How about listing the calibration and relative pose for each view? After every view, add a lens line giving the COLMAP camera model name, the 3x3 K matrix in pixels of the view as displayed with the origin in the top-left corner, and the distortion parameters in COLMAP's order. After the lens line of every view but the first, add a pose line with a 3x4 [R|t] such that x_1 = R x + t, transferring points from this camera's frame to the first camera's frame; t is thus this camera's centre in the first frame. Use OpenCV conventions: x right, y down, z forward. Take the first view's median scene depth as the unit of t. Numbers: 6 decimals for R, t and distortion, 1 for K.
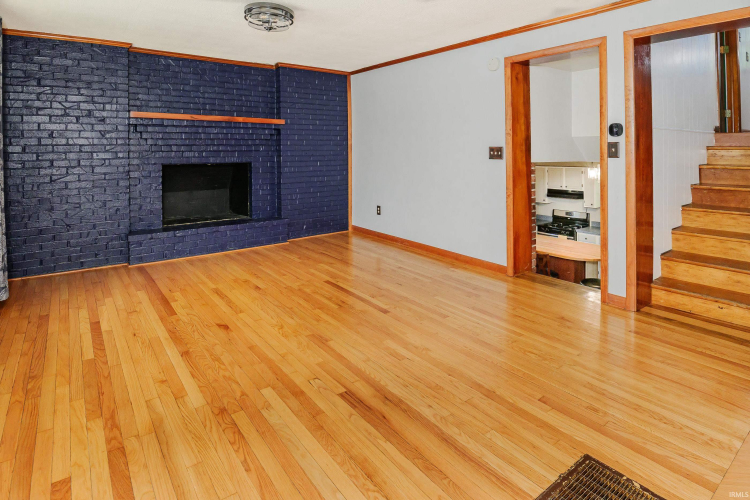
lens RADIAL K [[397.3, 0, 375.0], [0, 397.3, 228.0], [0, 0, 1]] dist [-0.018276, -0.000283]
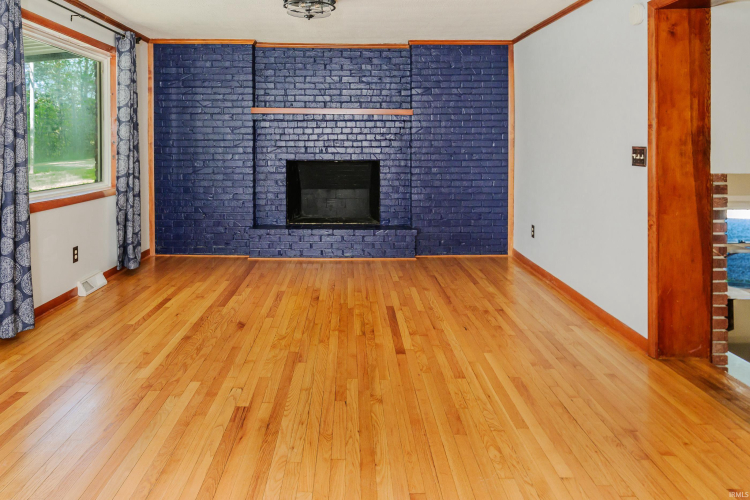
lens RADIAL K [[538.4, 0, 375.0], [0, 538.4, 250.0], [0, 0, 1]] dist [0.024797, -0.000957]
pose [[0.800236, 0.124581, -0.586602, 0.496731], [-0.118758, 0.991733, 0.048613, -0.034542], [0.587809, 0.030762, 0.808415, 0.066128]]
